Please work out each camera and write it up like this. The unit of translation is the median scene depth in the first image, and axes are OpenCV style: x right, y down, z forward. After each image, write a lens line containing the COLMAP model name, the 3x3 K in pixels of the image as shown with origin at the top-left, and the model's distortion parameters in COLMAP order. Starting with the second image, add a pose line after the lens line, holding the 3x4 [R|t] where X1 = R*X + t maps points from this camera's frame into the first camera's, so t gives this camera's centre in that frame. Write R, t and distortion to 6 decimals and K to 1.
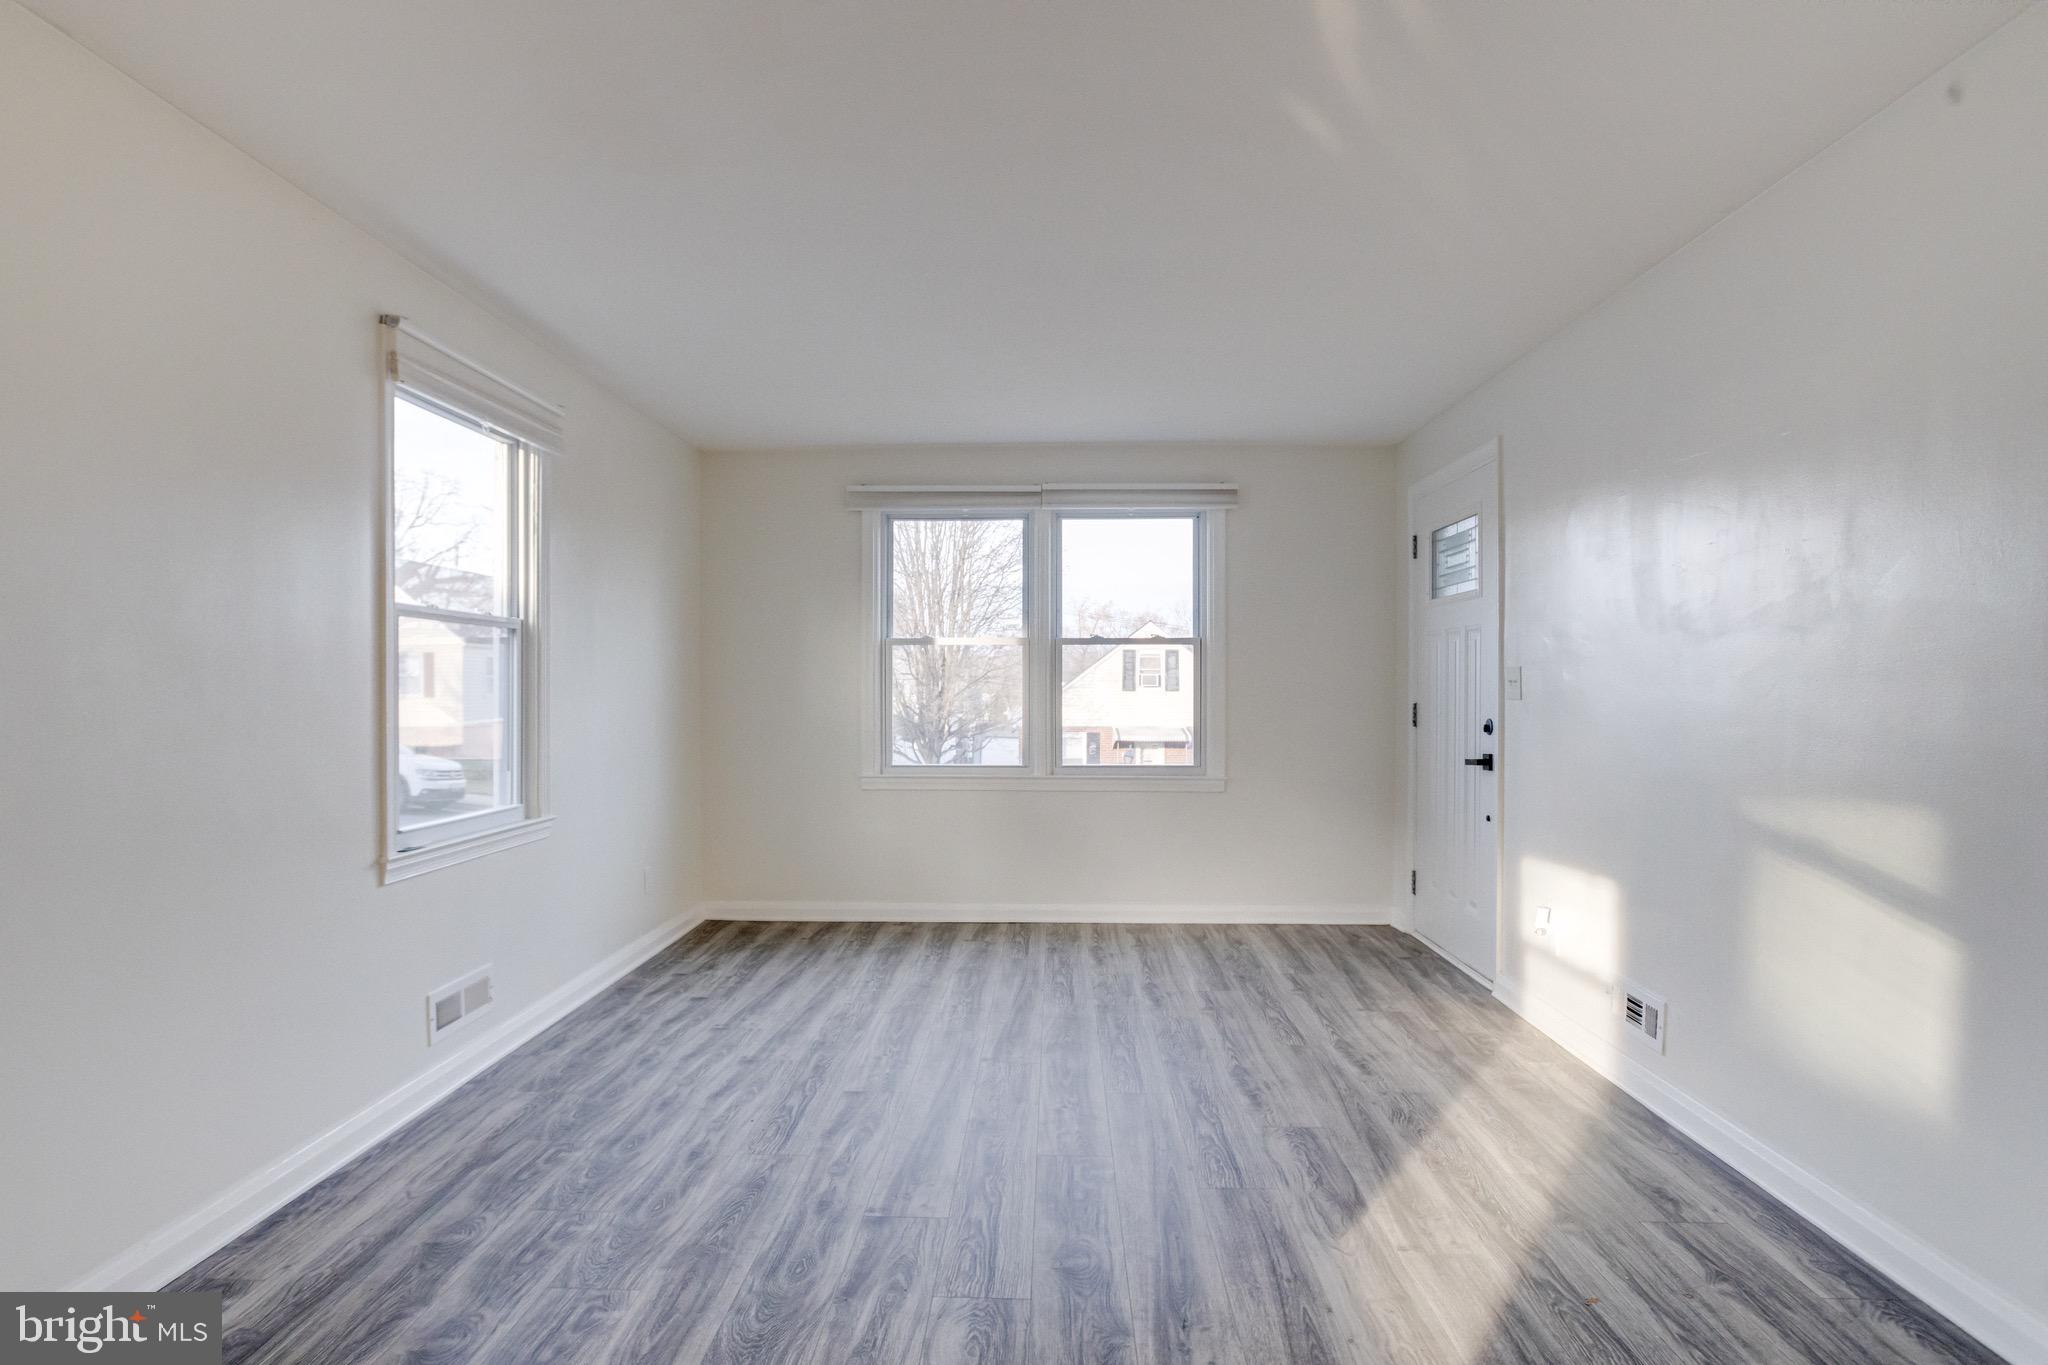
lens RADIAL K [[1066.5, 0, 1012.6], [0, 1066.5, 709.4], [0, 0, 1]] dist [-0.052266, 0.025976]
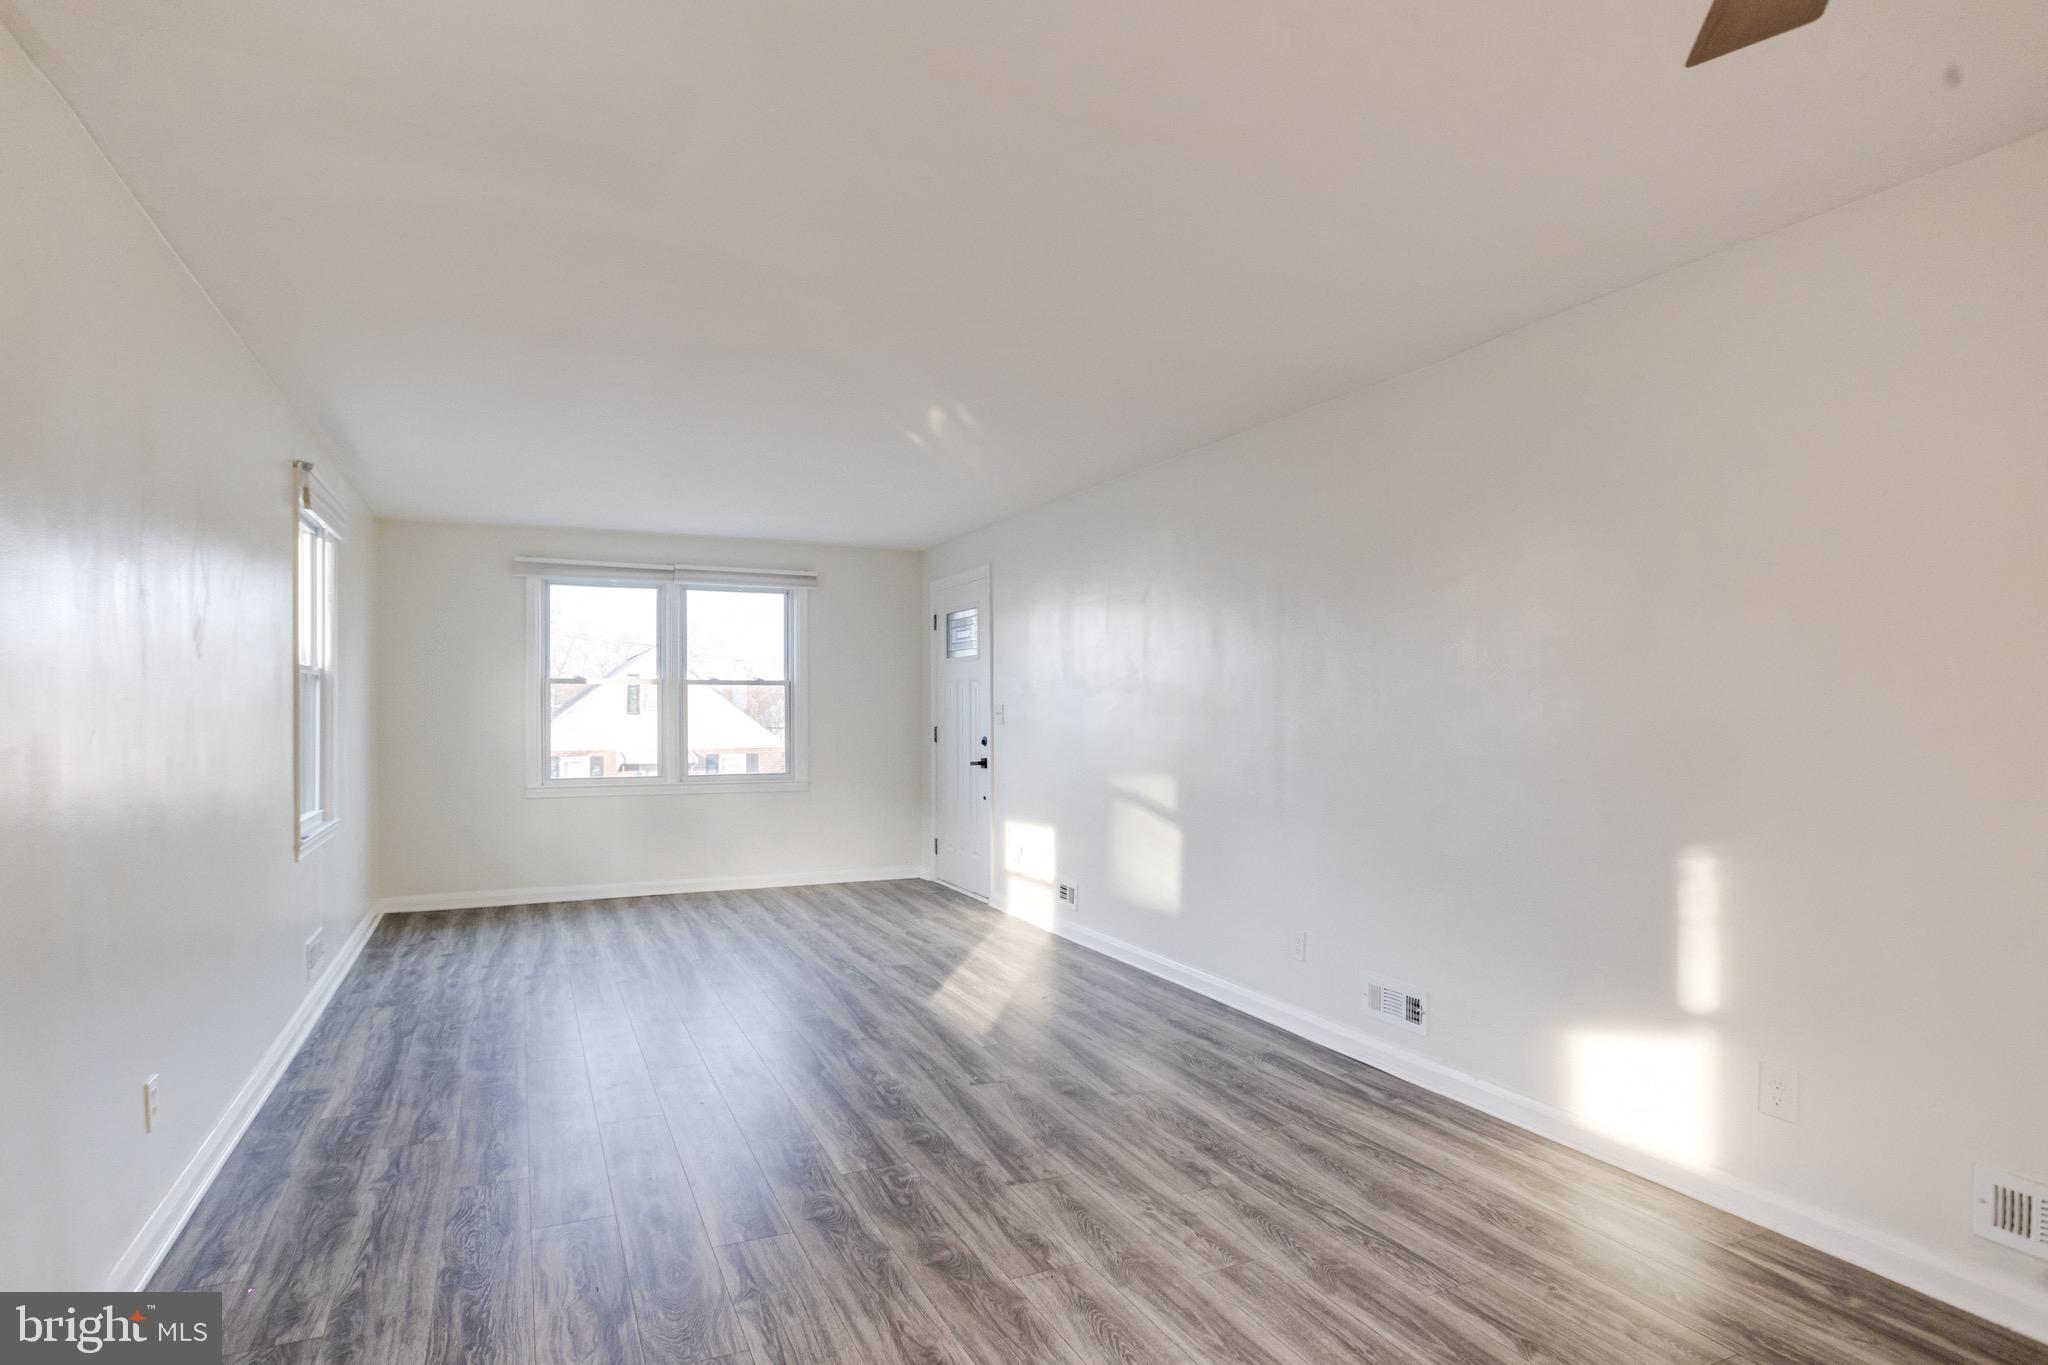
lens RADIAL K [[1072.8, 0, 1012.6], [0, 1072.8, 724.3], [0, 0, 1]] dist [-0.048868, 0.020104]
pose [[0.888993, -0.006144, 0.457879, -0.290474], [0.009034, 0.999951, -0.004122, -0.002478], [-0.457831, 0.007800, 0.889005, -0.531491]]
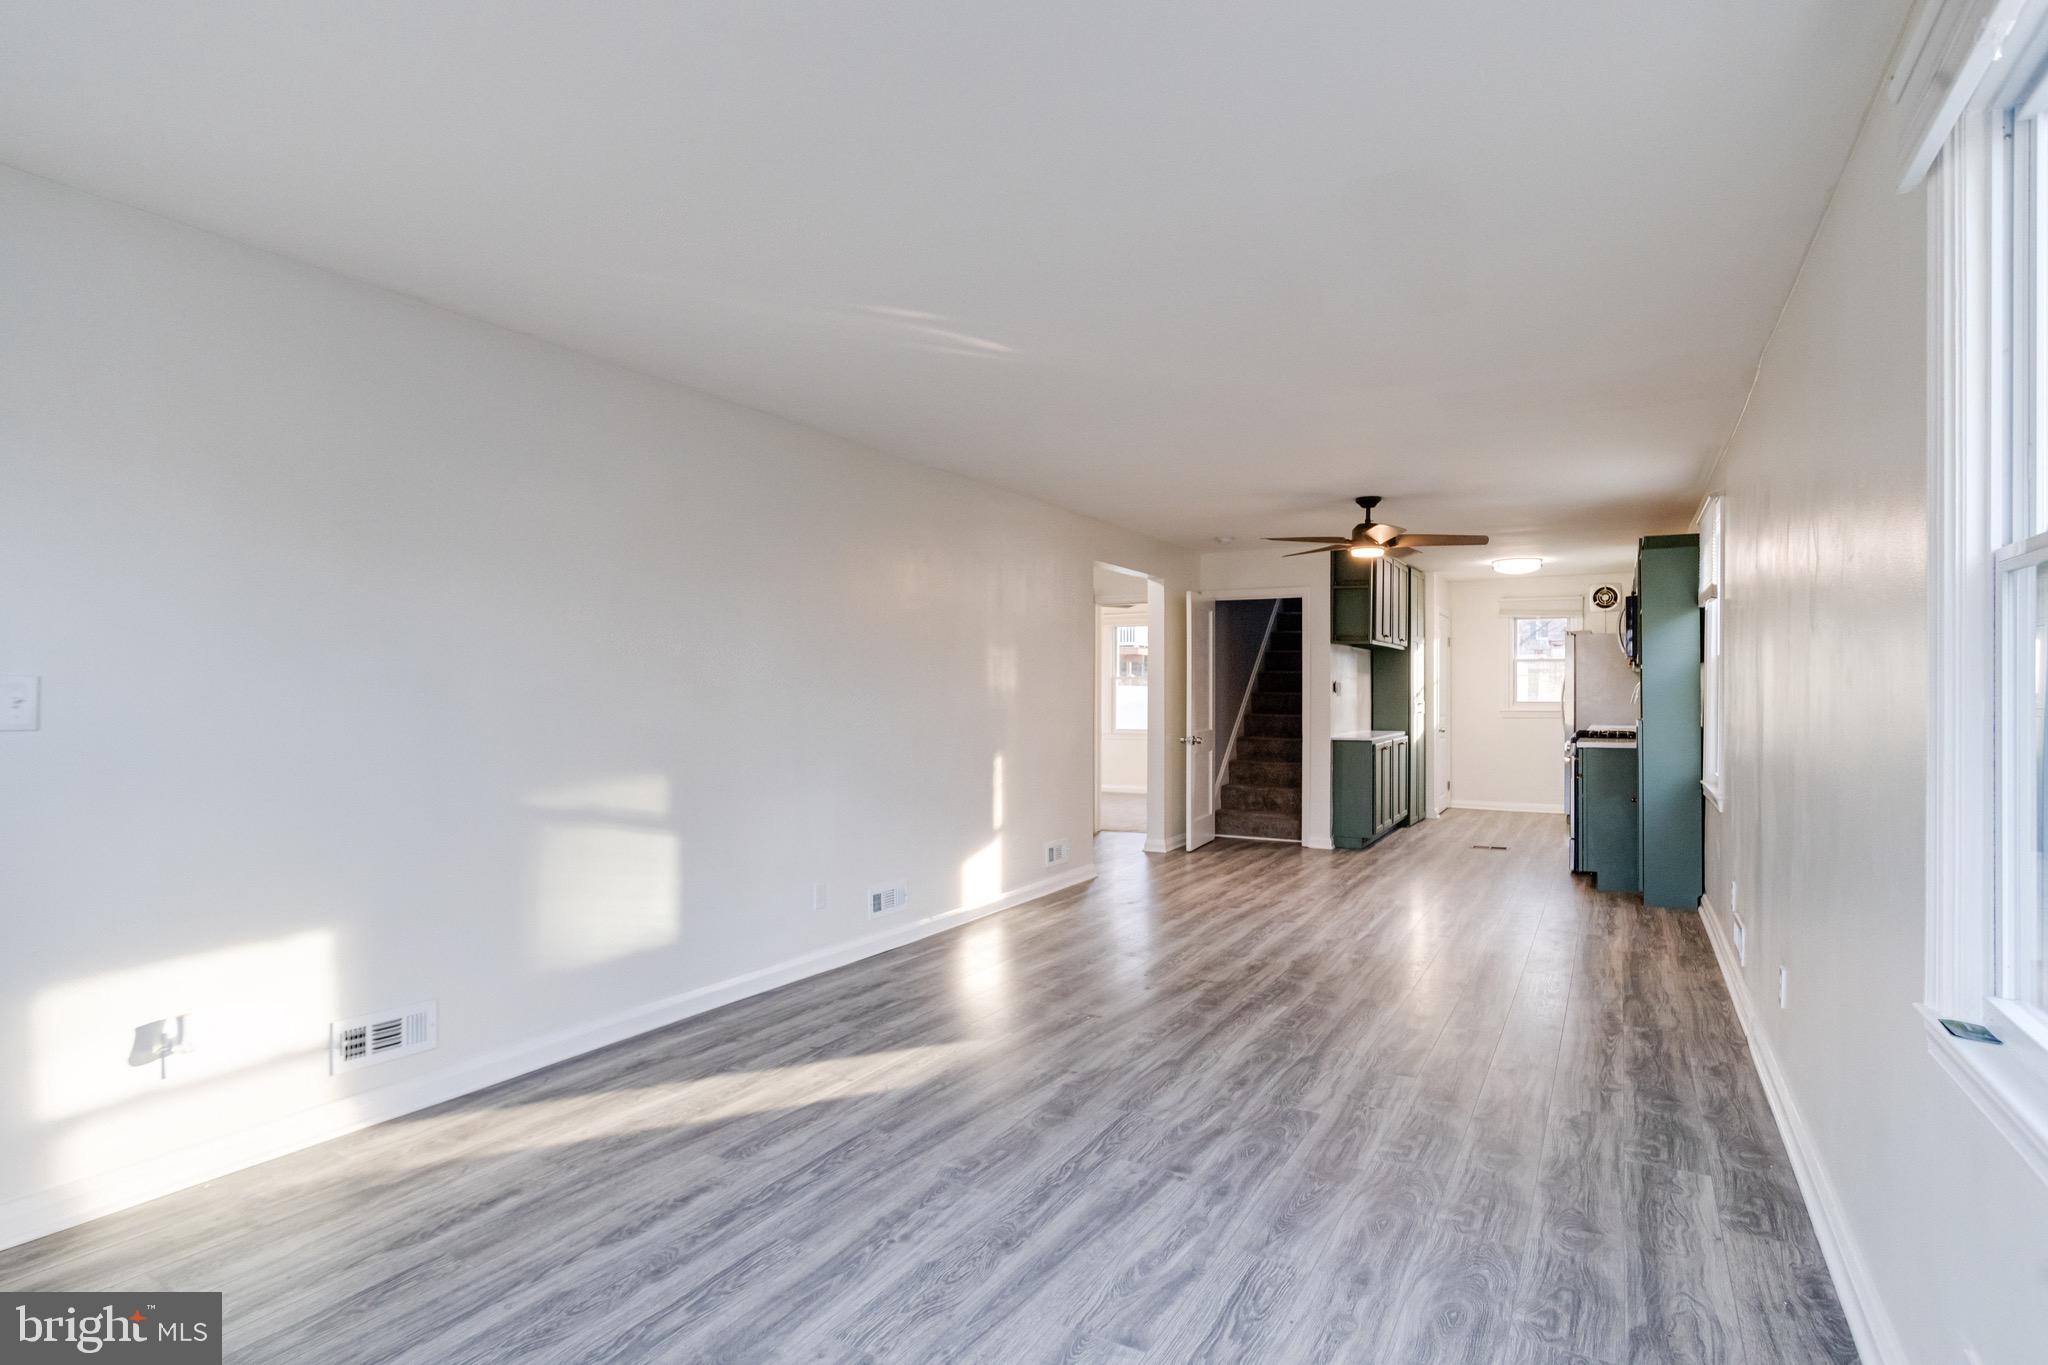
lens RADIAL K [[1066.6, 0, 1004.0], [0, 1066.6, 683.5], [0, 0, 1]] dist [-0.049015, 0.023951]
pose [[-0.882867, 0.005962, 0.469586, -0.312094], [0.011755, 0.999887, 0.009406, -0.036234], [-0.469477, 0.013824, -0.882837, 1.301801]]
